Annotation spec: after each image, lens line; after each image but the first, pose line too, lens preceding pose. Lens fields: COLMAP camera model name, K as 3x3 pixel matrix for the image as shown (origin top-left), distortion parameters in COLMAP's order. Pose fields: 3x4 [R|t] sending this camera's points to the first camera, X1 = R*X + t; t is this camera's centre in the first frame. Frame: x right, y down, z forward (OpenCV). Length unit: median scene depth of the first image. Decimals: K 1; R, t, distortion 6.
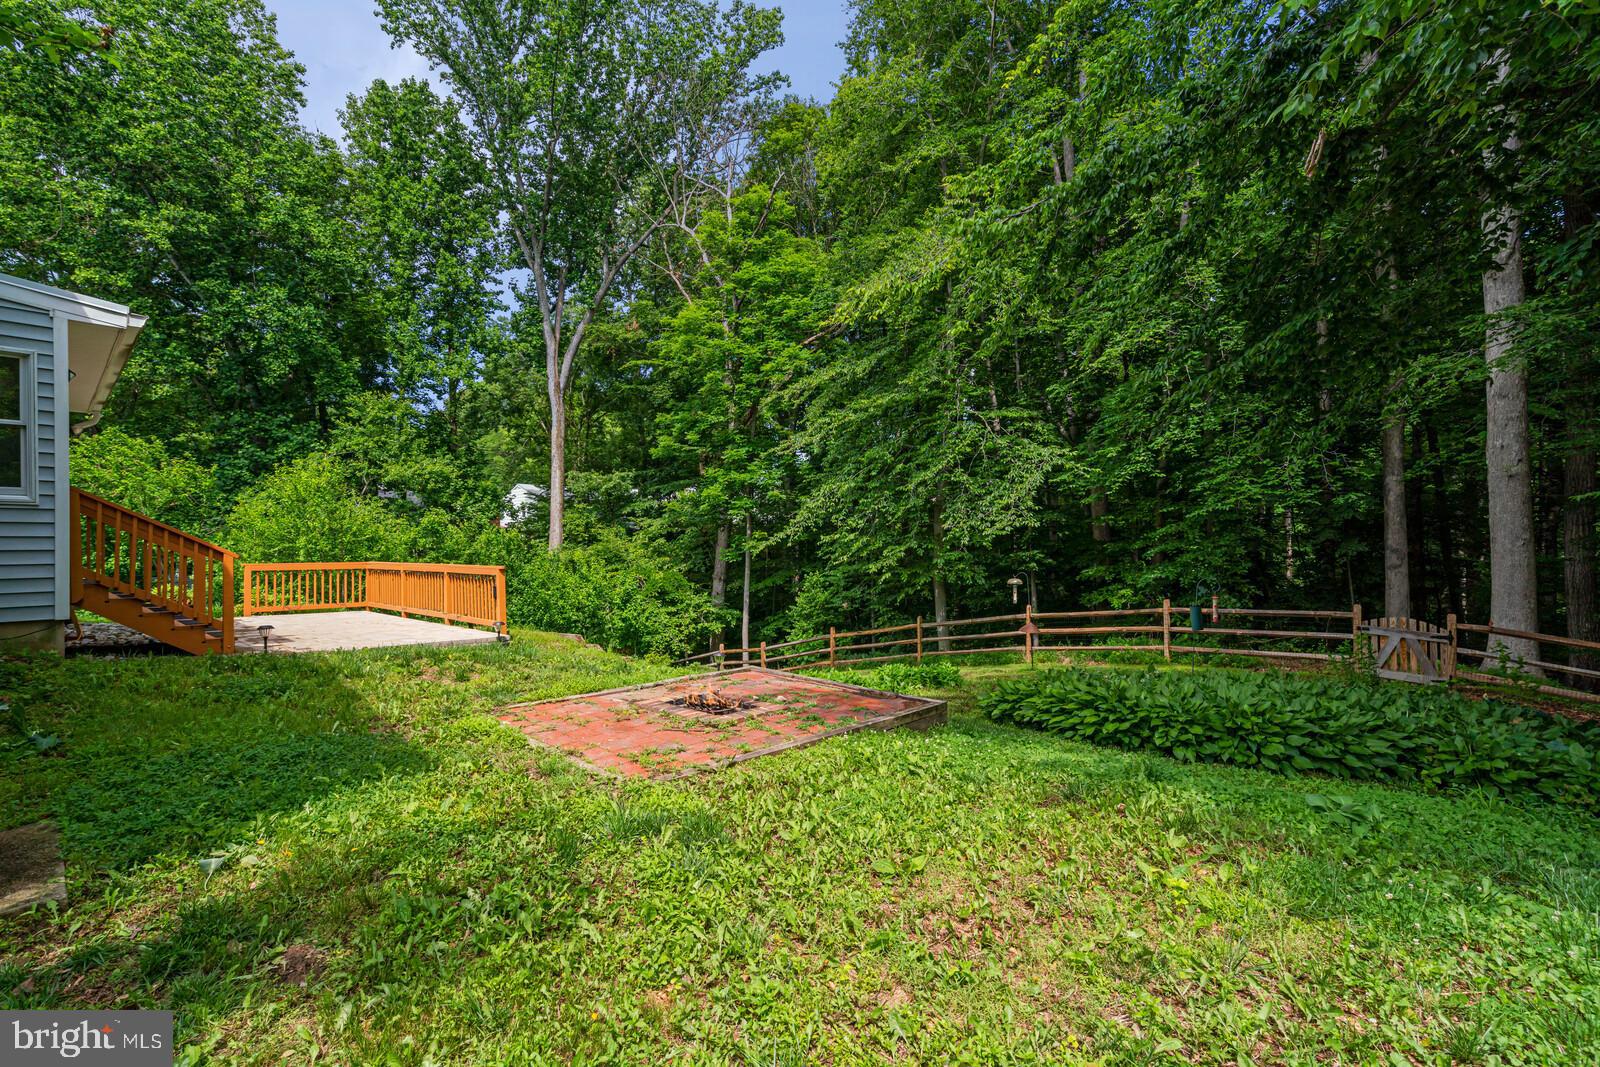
lens RADIAL K [[738.7, 0, 796.6], [0, 738.7, 537.3], [0, 0, 1]] dist [0.003236, 0.000889]
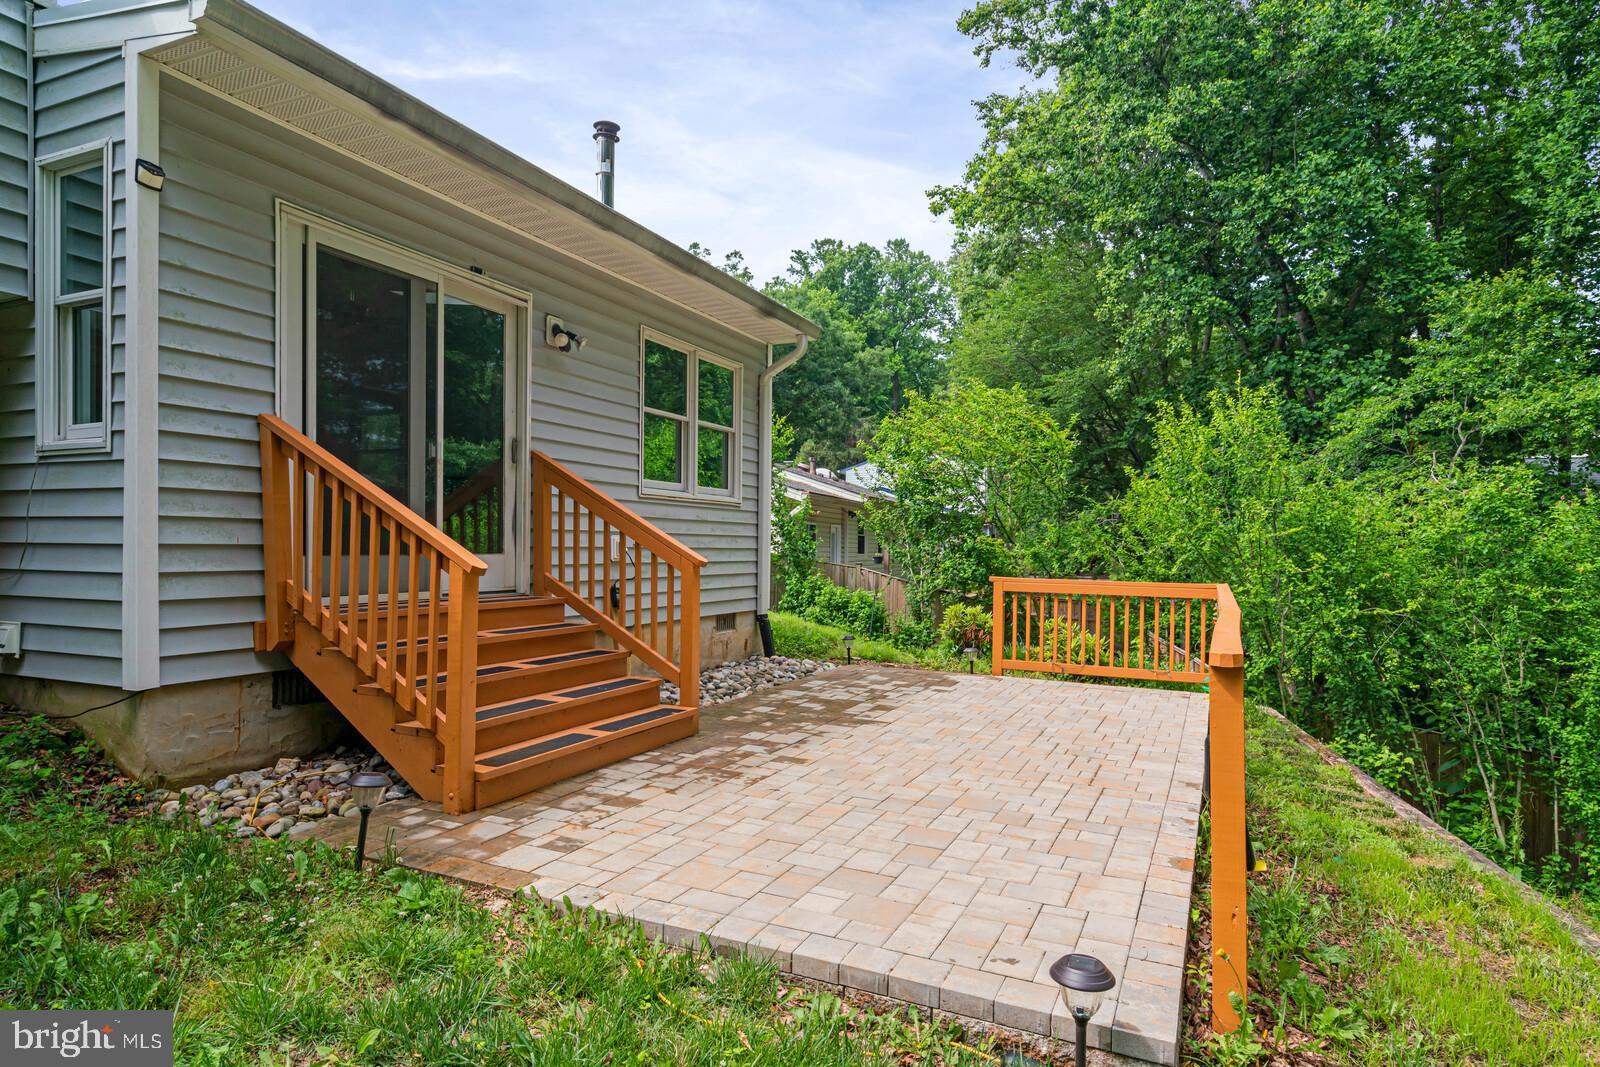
lens RADIAL K [[924.0, 0, 801.1], [0, 924.0, 546.1], [0, 0, 1]] dist [0.006069, 0.003234]
pose [[0.319199, 0.007376, -0.947659, -0.068078], [-0.007580, 0.999958, 0.005230, 0.008916], [0.947657, 0.005514, 0.319241, 0.296442]]
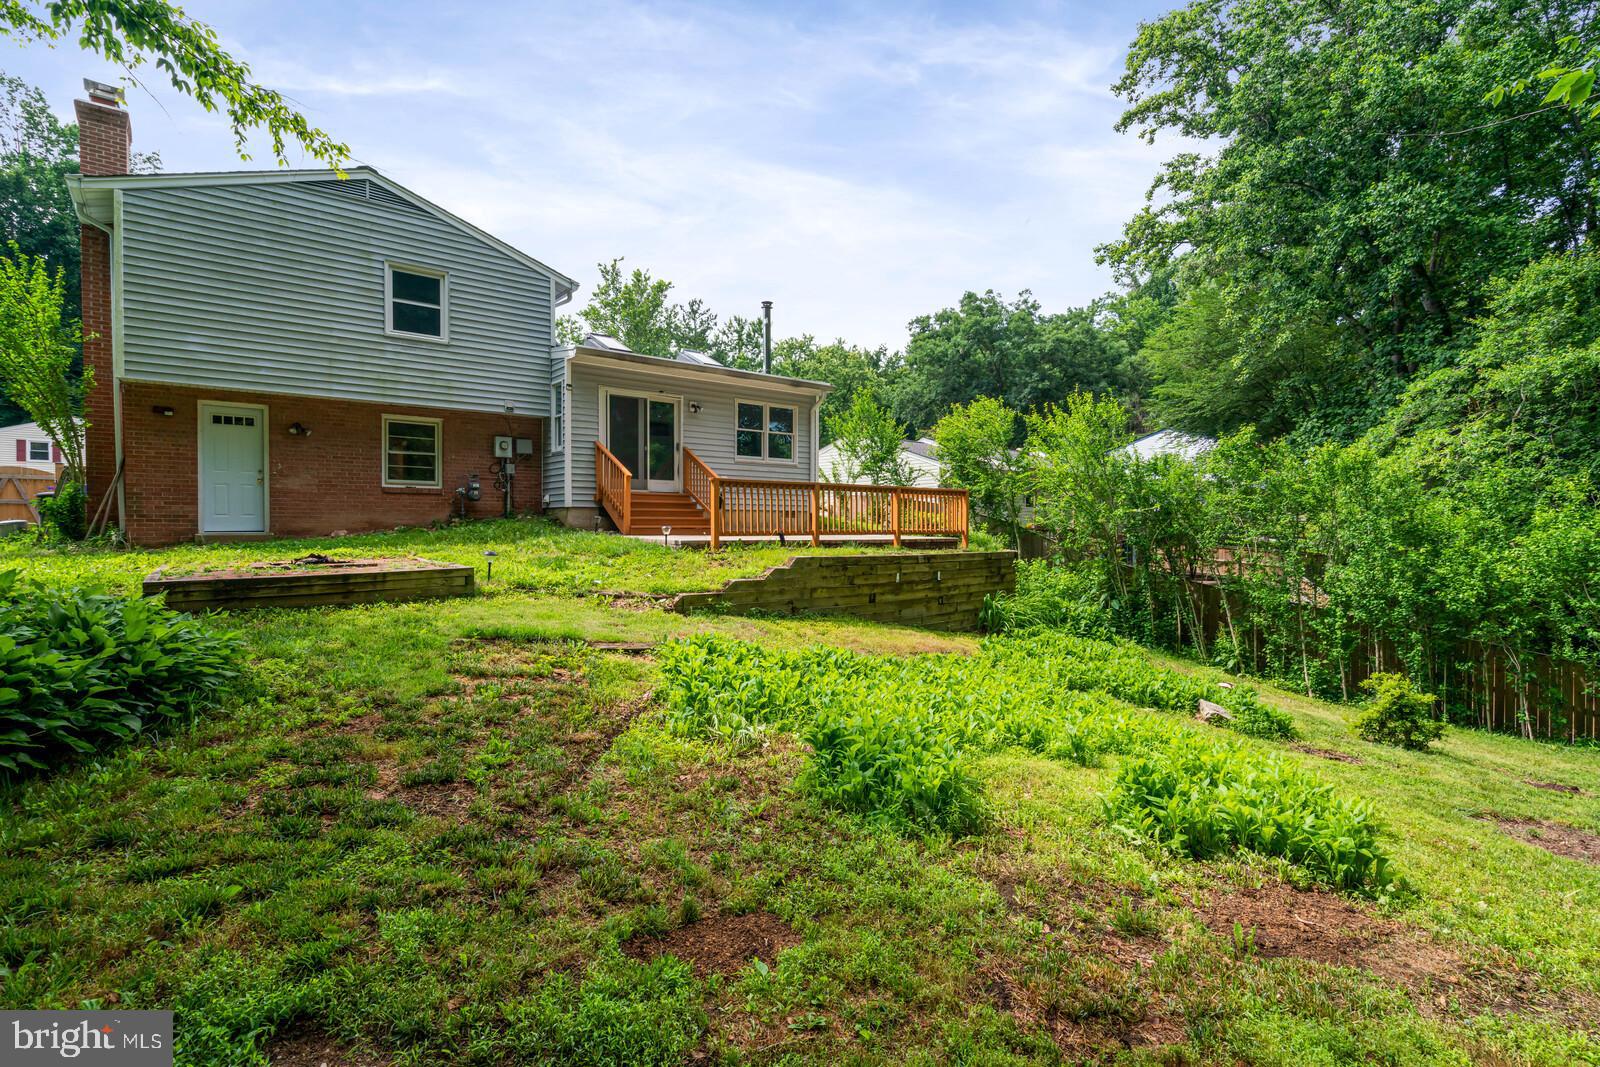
lens RADIAL K [[781.0, 0, 802.4], [0, 781.0, 532.7], [0, 0, 1]] dist [0.002623, -0.000393]
pose [[-0.145926, 0.012458, -0.989217, 0.216758], [0.000514, 0.999922, 0.012517, 0.039205], [0.989295, 0.001319, -0.145921, 0.454309]]
